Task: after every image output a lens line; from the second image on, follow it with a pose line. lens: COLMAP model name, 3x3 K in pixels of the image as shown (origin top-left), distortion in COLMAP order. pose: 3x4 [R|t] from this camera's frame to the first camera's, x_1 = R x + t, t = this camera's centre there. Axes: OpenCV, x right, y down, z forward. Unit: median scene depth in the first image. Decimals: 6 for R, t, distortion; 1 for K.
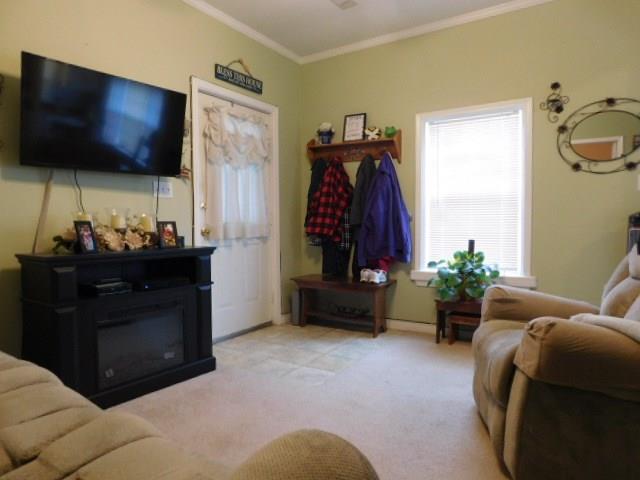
lens RADIAL K [[416.1, 0, 320.0], [0, 416.1, 240.0], [0, 0, 1]] dist [-0.075721, 0.043878]
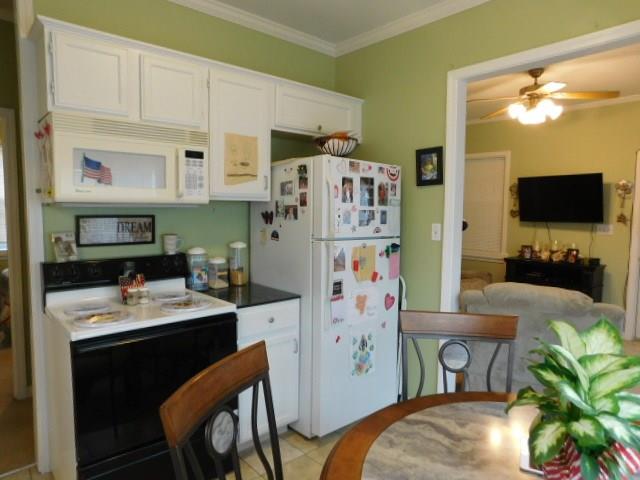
lens RADIAL K [[416.1, 0, 320.0], [0, 416.1, 240.0], [0, 0, 1]] dist [-0.075721, 0.043878]
pose [[-0.260170, 0.060738, -0.963651, 1.367473], [-0.062885, 0.994835, 0.079681, -0.130342], [0.963513, 0.081329, -0.255007, 0.313848]]
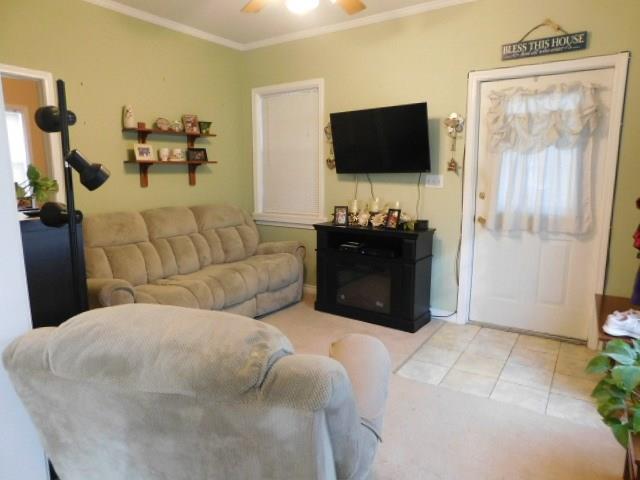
lens RADIAL K [[416.1, 0, 320.0], [0, 416.1, 240.0], [0, 0, 1]] dist [-0.075721, 0.043878]
pose [[-0.013773, 0.163405, -0.986463, 0.809642], [-0.038917, 0.985721, 0.163825, -0.130464], [0.999148, 0.040646, -0.007217, 0.642090]]
